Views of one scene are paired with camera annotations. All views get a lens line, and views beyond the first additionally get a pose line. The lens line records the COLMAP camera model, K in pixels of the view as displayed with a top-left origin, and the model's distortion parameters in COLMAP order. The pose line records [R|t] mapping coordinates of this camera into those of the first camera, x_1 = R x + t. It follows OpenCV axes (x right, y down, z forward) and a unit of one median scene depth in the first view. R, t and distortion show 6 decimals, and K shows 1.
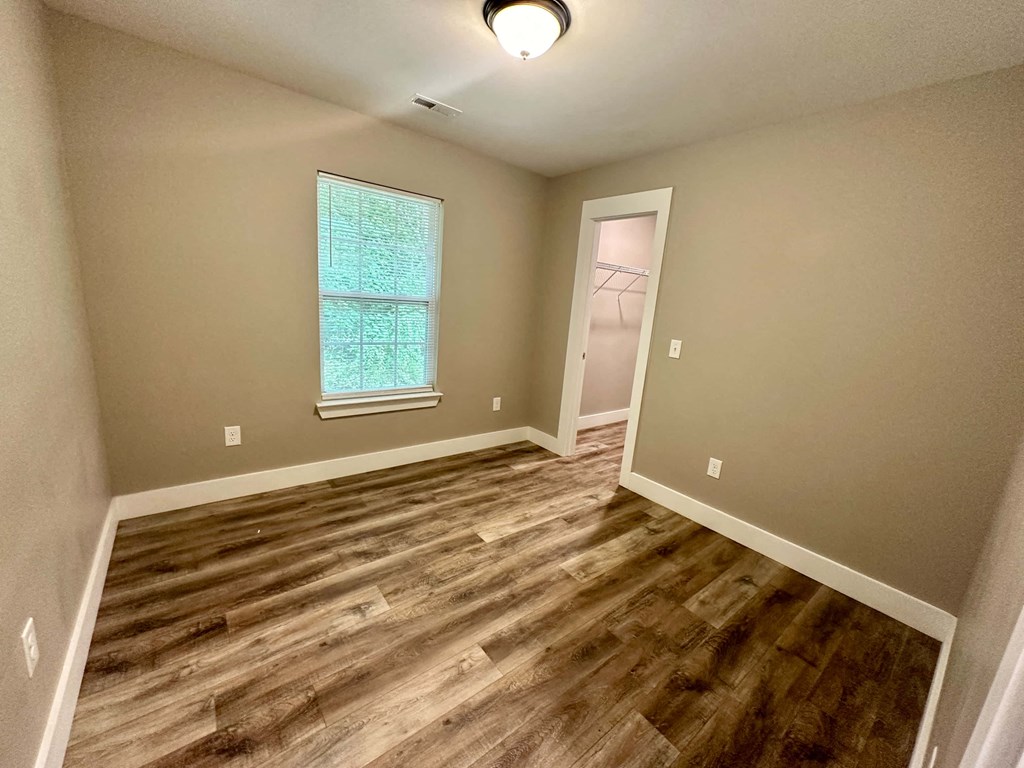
lens RADIAL K [[408.1, 0, 511.2], [0, 408.1, 383.8], [0, 0, 1]] dist [-0.001981, 0.000584]
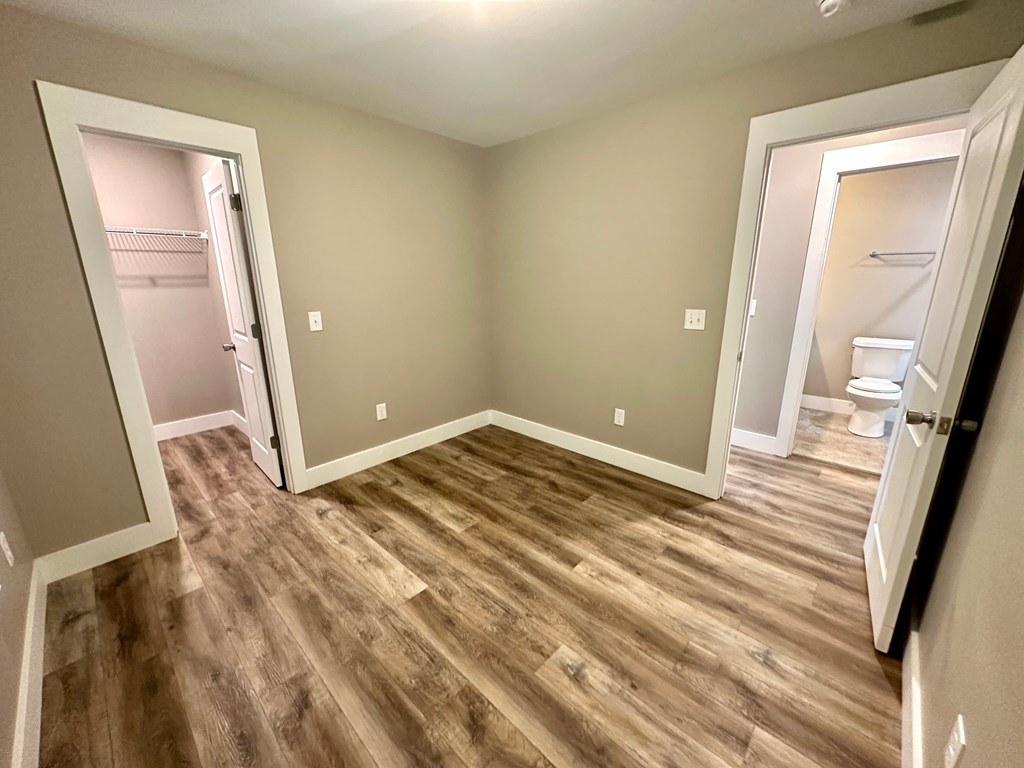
lens RADIAL K [[408.1, 0, 511.2], [0, 408.1, 383.8], [0, 0, 1]] dist [-0.001981, 0.000584]
pose [[-0.150458, -0.330419, 0.931765, -0.760183], [0.198205, 0.913276, 0.355868, -0.257503], [-0.968544, 0.238224, -0.071919, 0.852591]]
